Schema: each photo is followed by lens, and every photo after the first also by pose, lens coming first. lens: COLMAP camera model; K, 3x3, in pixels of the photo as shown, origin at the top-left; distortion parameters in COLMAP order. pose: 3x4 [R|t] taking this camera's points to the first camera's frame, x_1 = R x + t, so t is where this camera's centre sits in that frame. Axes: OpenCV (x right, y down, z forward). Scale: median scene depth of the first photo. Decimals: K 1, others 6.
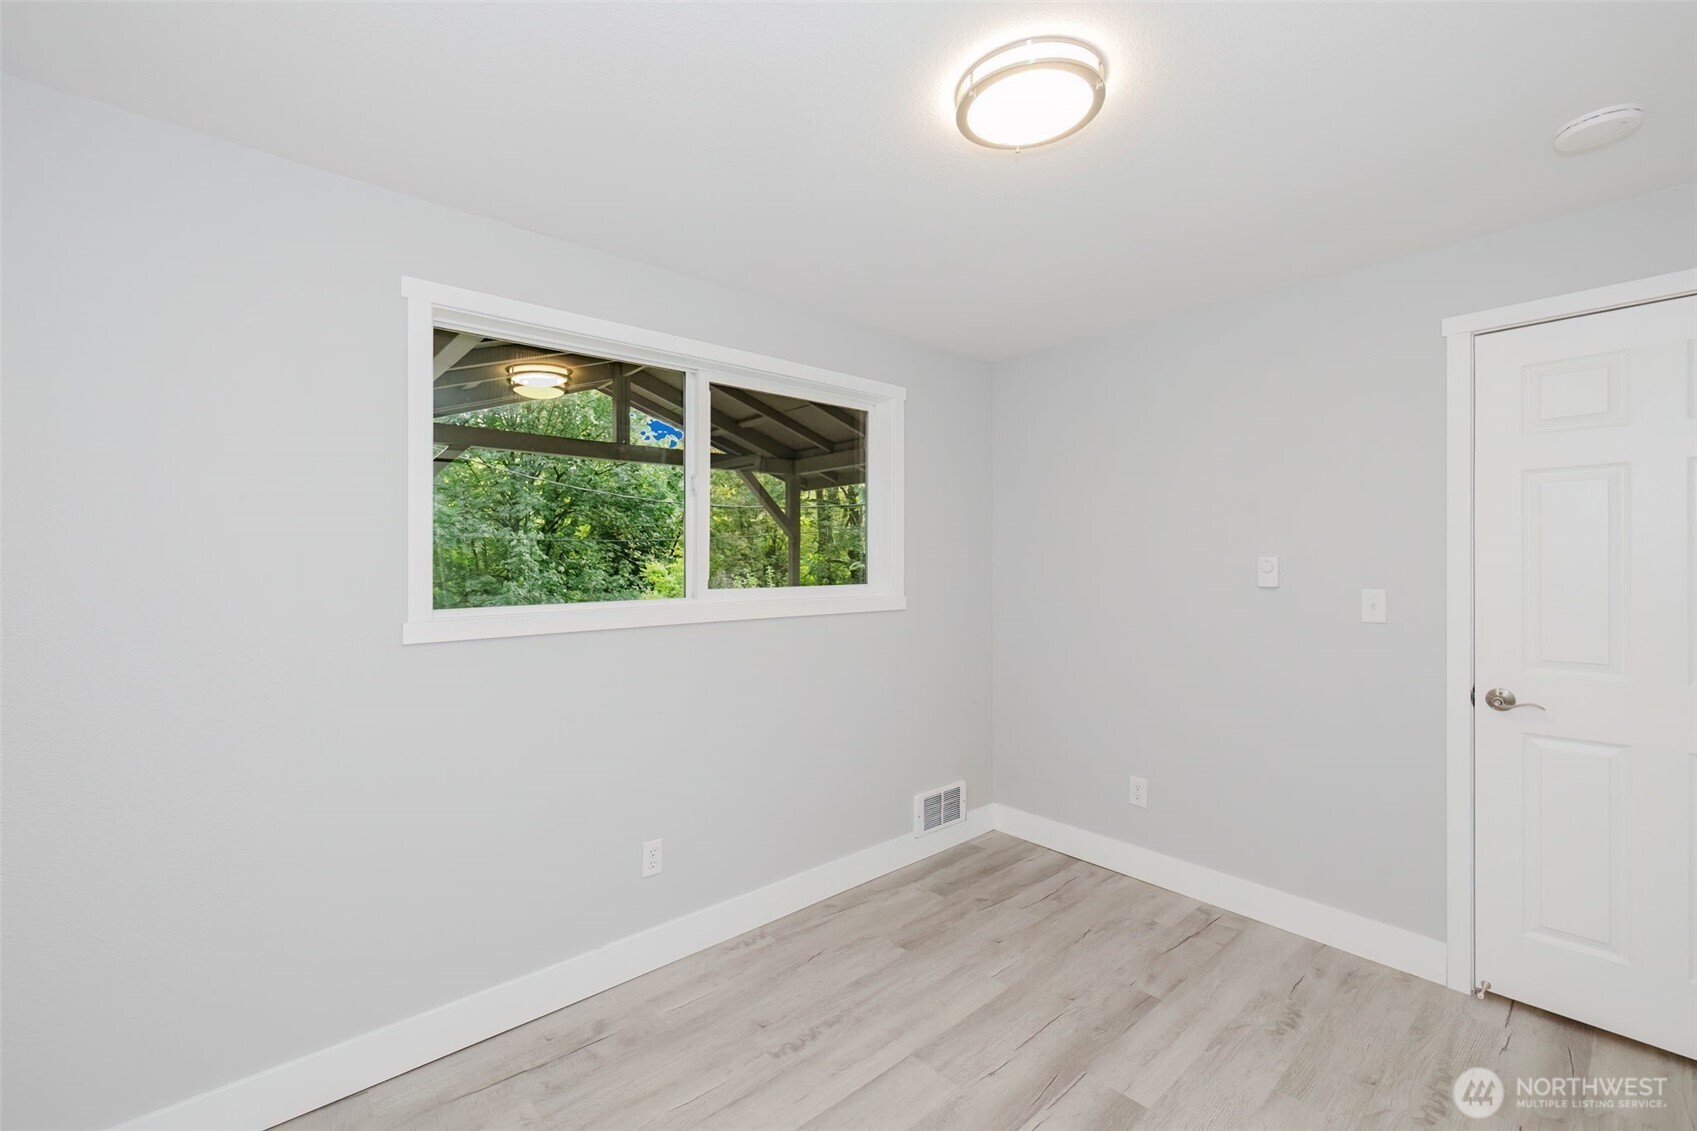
lens RADIAL K [[727.9, 0, 851.5], [0, 727.9, 552.2], [0, 0, 1]] dist [0.004059, 0.000163]
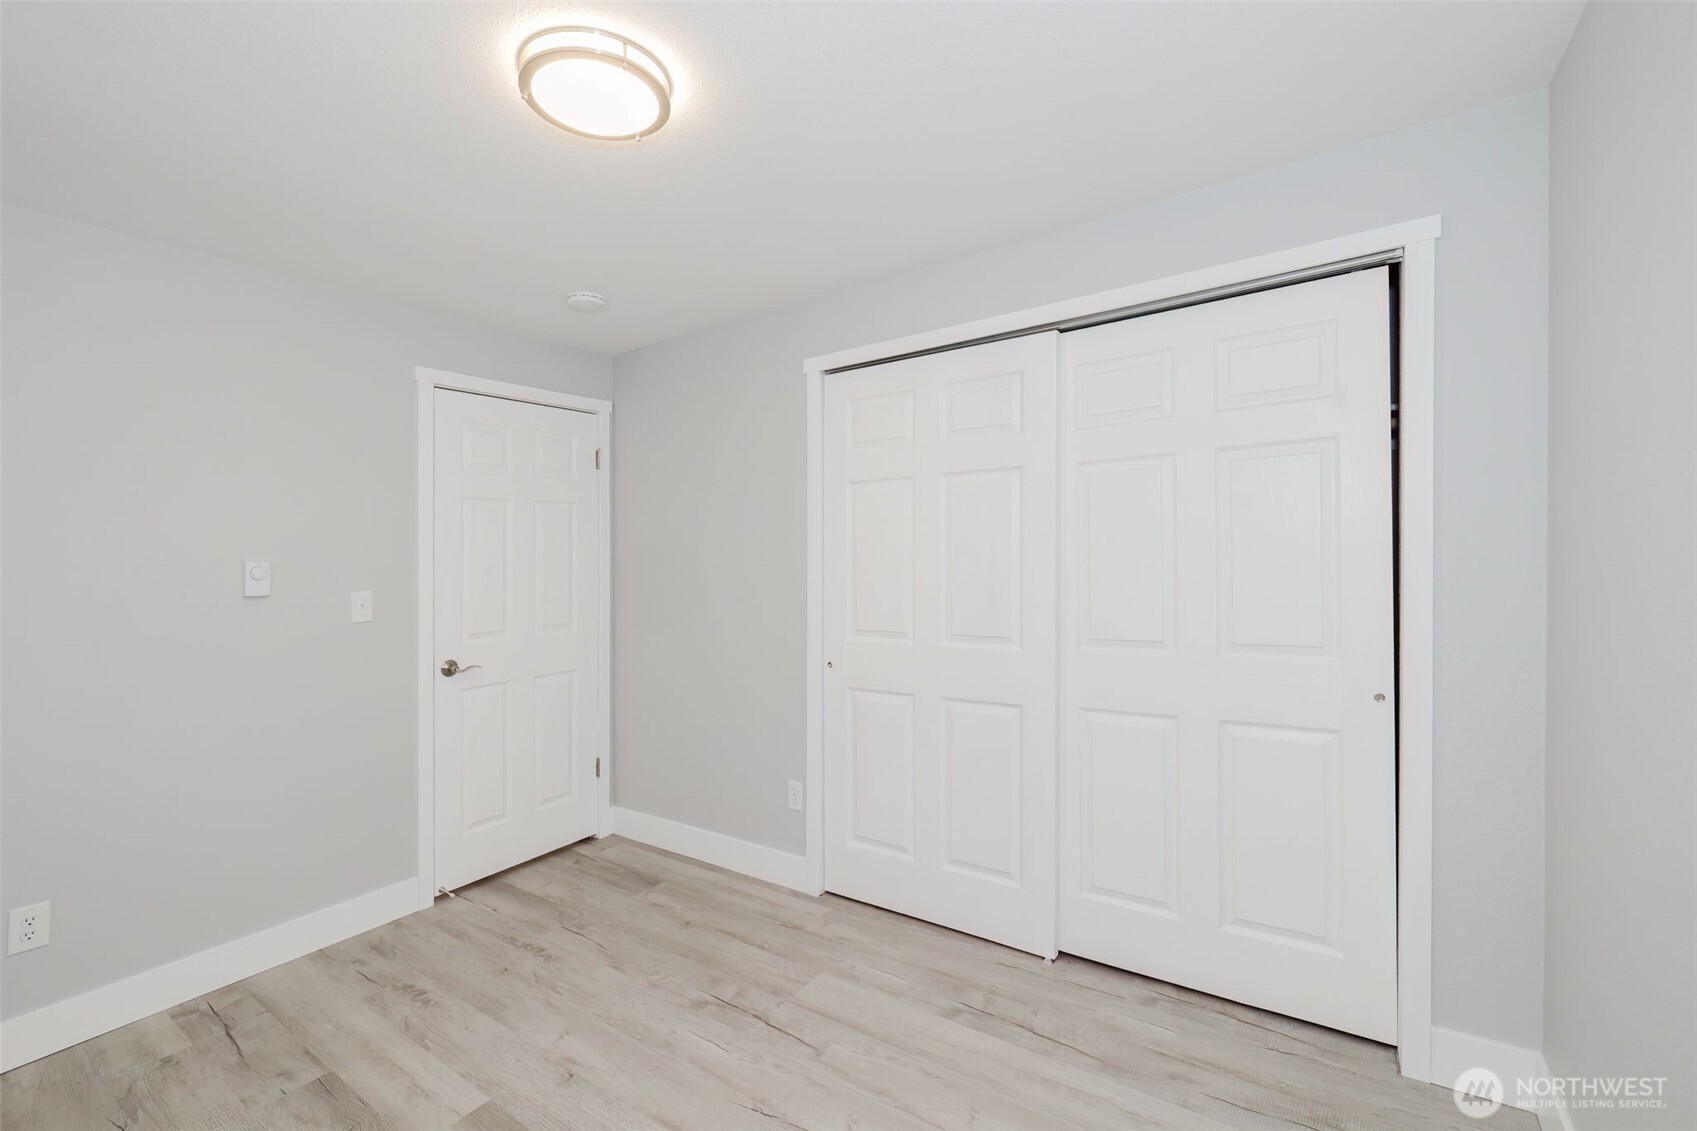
lens RADIAL K [[727.9, 0, 848.6], [0, 727.9, 568.2], [0, 0, 1]] dist [0.004059, 0.000163]
pose [[-0.238716, -0.008203, 0.971055, -0.549139], [0.013721, 0.999836, 0.011820, 0.014953], [-0.970992, 0.016146, -0.238565, 0.590803]]
